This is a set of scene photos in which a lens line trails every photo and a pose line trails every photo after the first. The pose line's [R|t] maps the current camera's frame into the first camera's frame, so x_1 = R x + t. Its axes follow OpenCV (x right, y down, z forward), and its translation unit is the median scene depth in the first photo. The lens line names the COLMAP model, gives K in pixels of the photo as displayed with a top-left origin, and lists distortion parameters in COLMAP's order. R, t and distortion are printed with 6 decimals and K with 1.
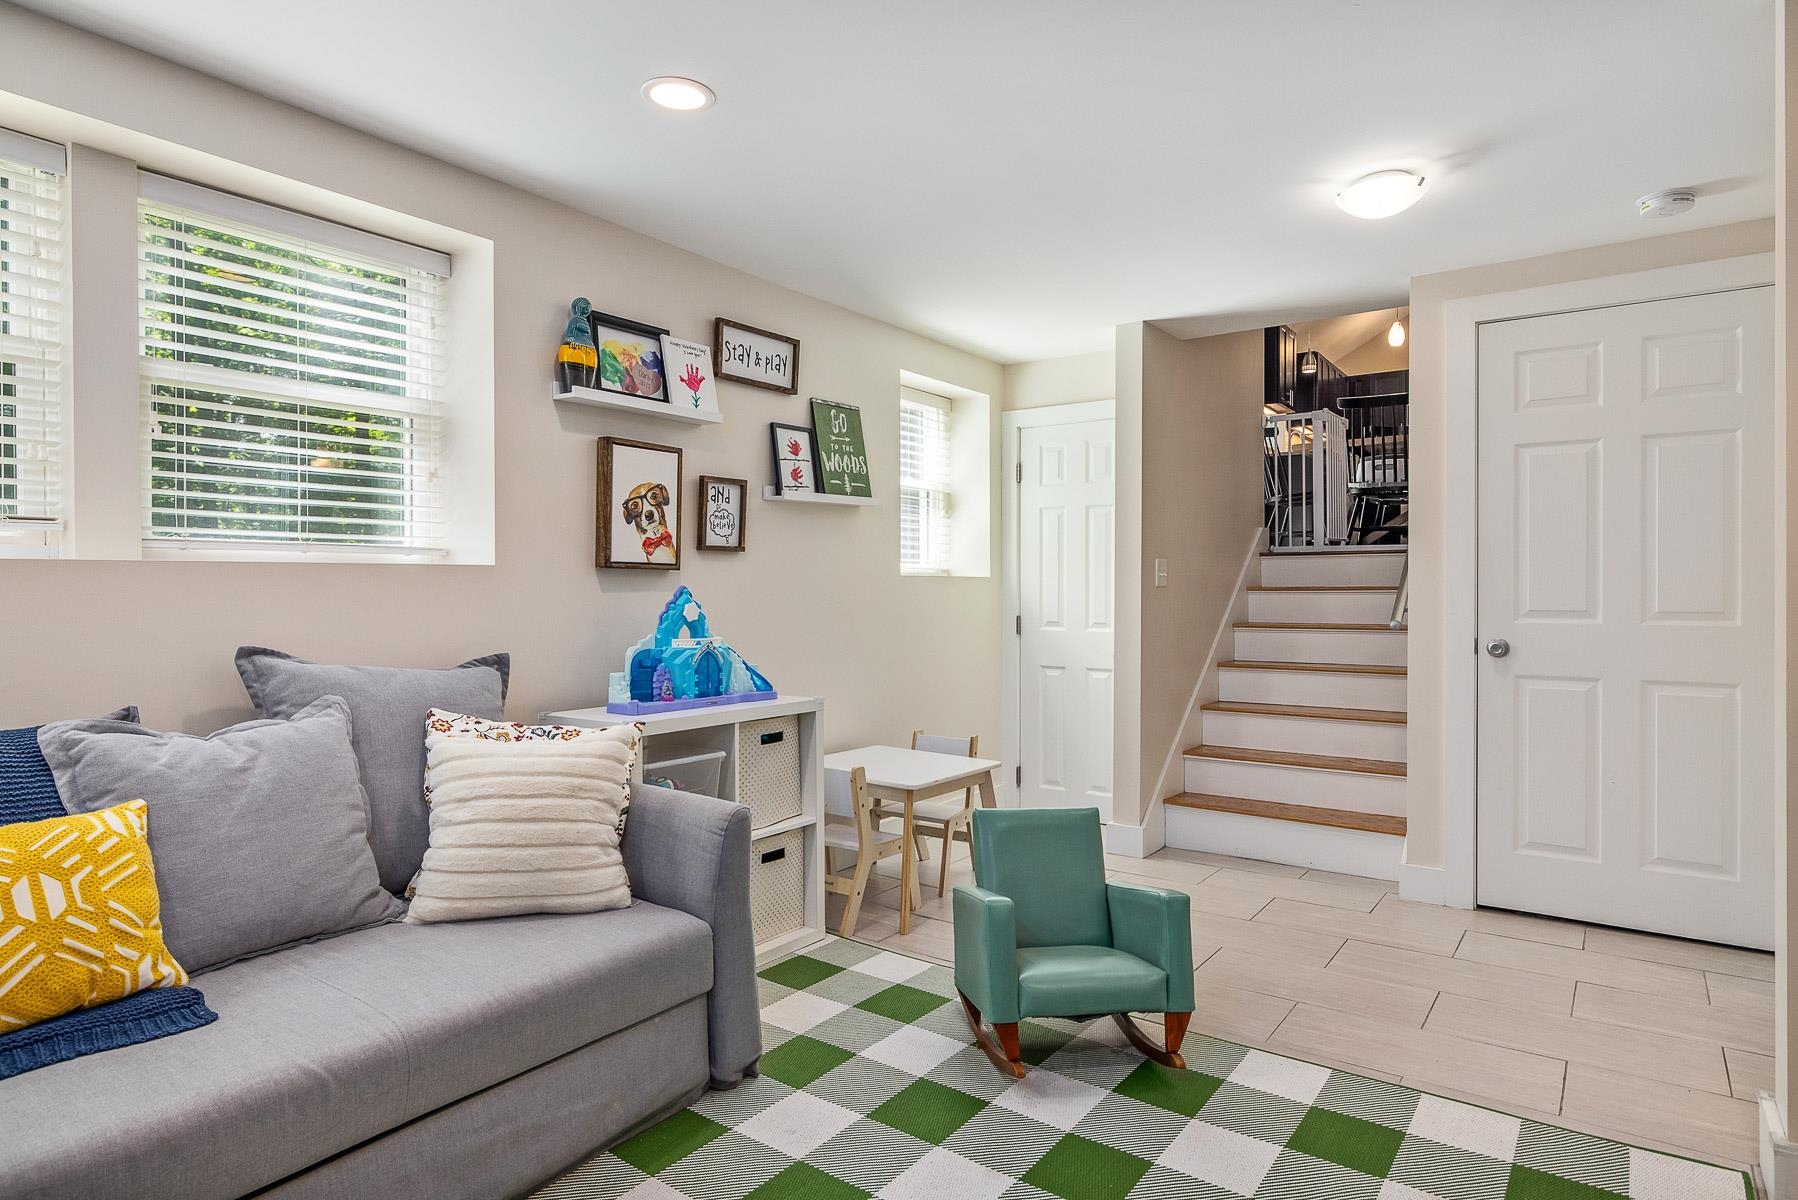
lens RADIAL K [[1003.3, 0, 897.9], [0, 1003.3, 590.6], [0, 0, 1]] dist [-0.002786, -0.001541]
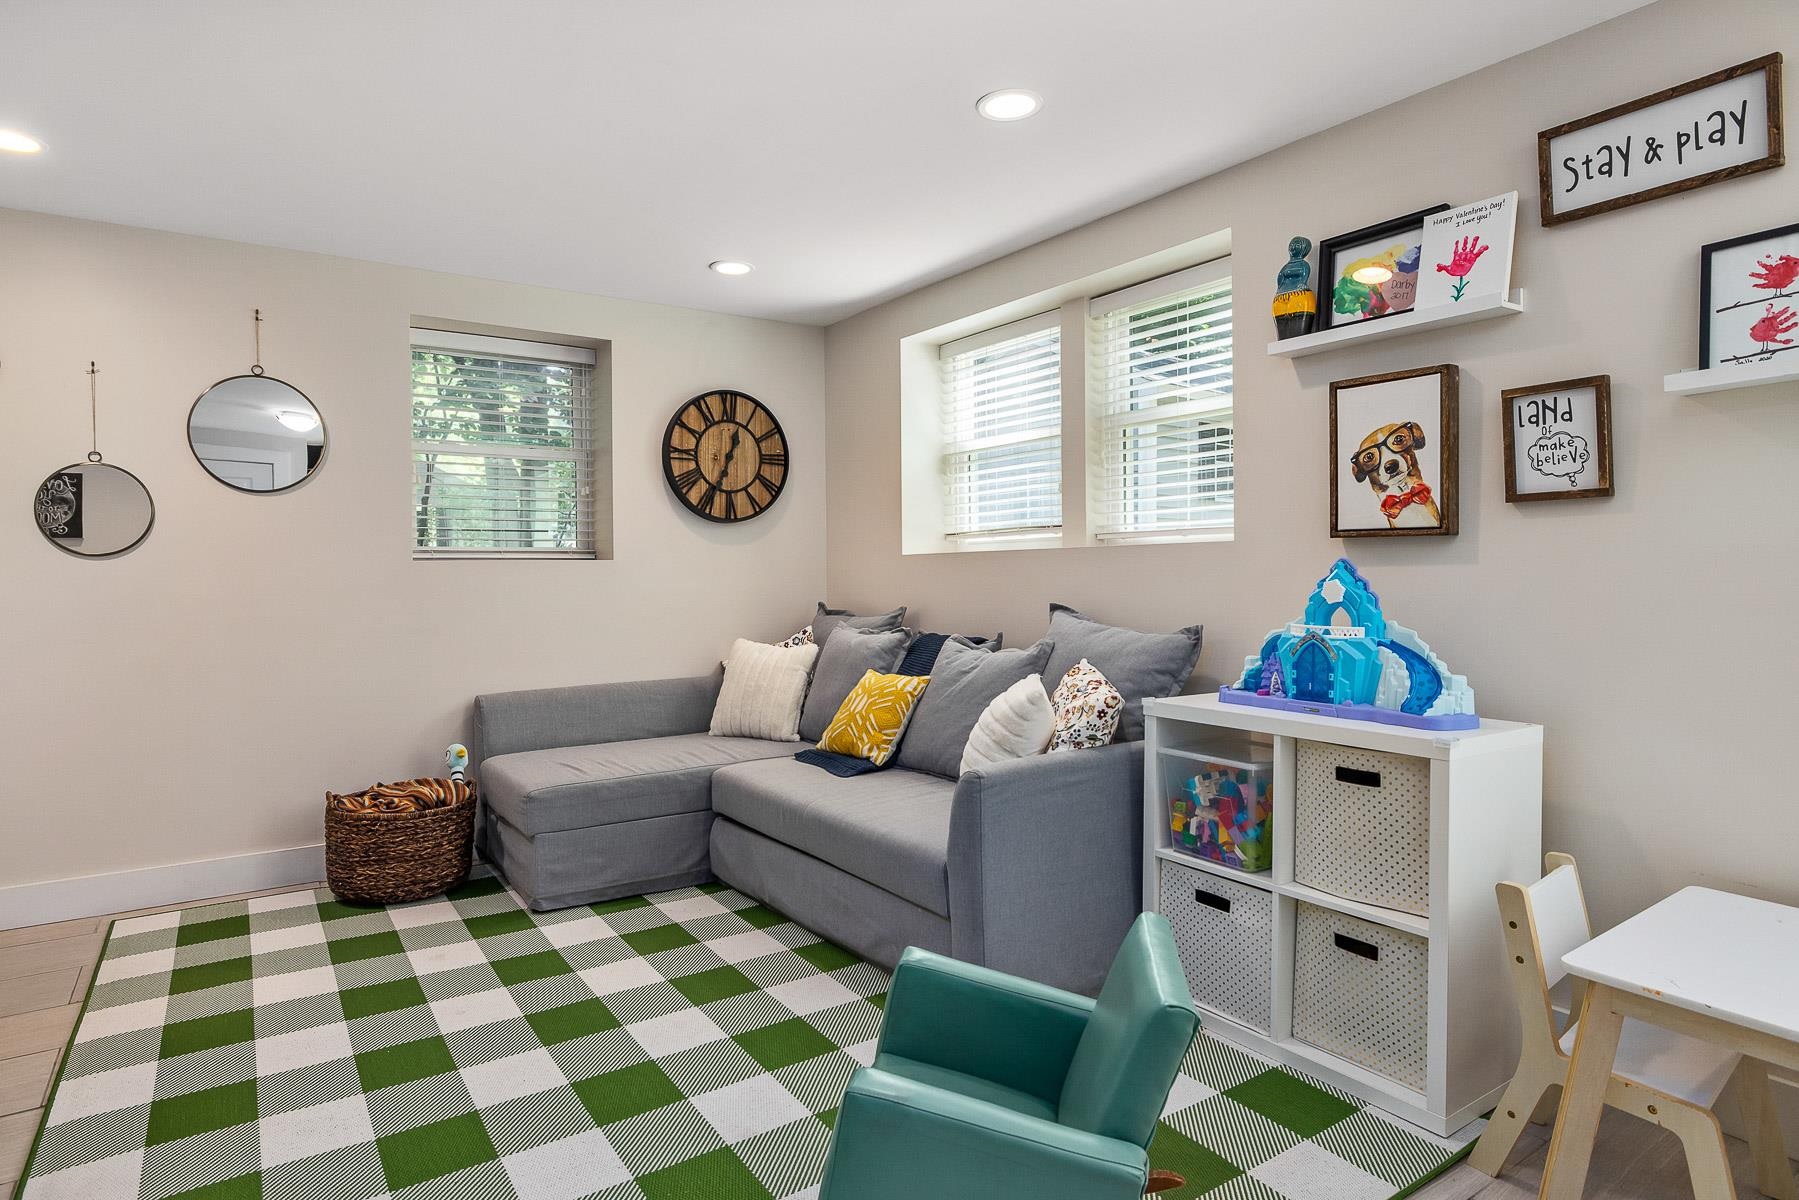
lens RADIAL K [[1003.9, 0, 900.6], [0, 1003.9, 587.6], [0, 0, 1]] dist [-0.002786, -0.001541]
pose [[-0.335121, 0.016913, -0.942023, 0.604864], [0.003561, 0.999854, 0.016685, 0.003939], [0.942168, 0.002237, -0.335132, 0.898342]]
